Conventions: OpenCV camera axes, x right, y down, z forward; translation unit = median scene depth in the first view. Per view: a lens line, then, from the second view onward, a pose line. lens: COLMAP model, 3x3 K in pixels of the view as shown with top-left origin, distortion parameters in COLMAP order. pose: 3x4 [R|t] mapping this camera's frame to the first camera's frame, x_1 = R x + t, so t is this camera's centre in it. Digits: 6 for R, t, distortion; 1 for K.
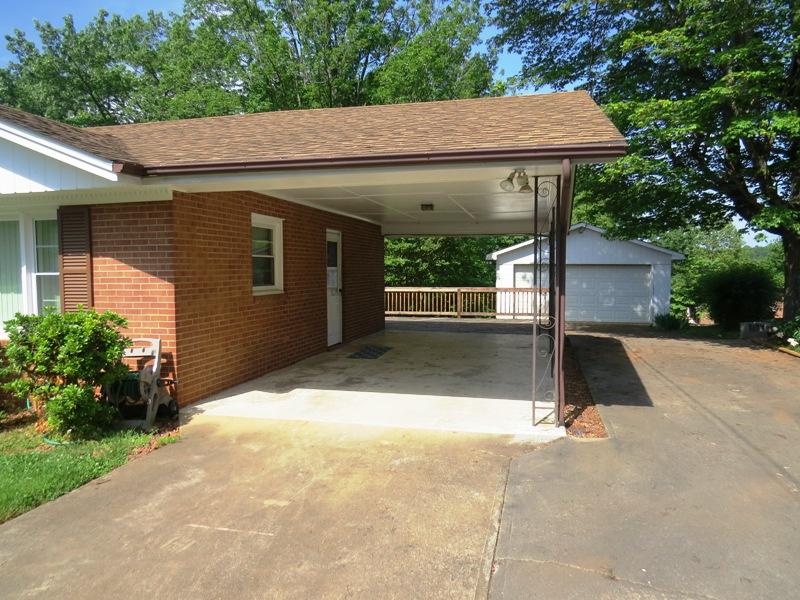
lens RADIAL K [[567.9, 0, 395.4], [0, 567.9, 297.9], [0, 0, 1]] dist [-0.027853, 0.015653]
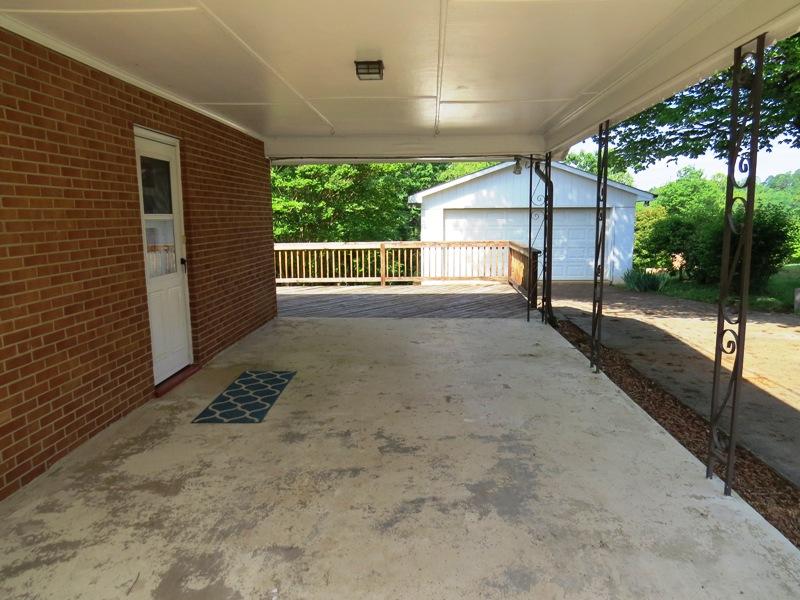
lens RADIAL K [[567.9, 0, 396.4], [0, 567.9, 301.1], [0, 0, 1]] dist [-0.027853, 0.015653]
pose [[0.981193, -0.039323, 0.188981, -0.005531], [0.020690, 0.994814, 0.099580, -0.014801], [-0.191917, -0.093797, 0.976919, 0.291119]]
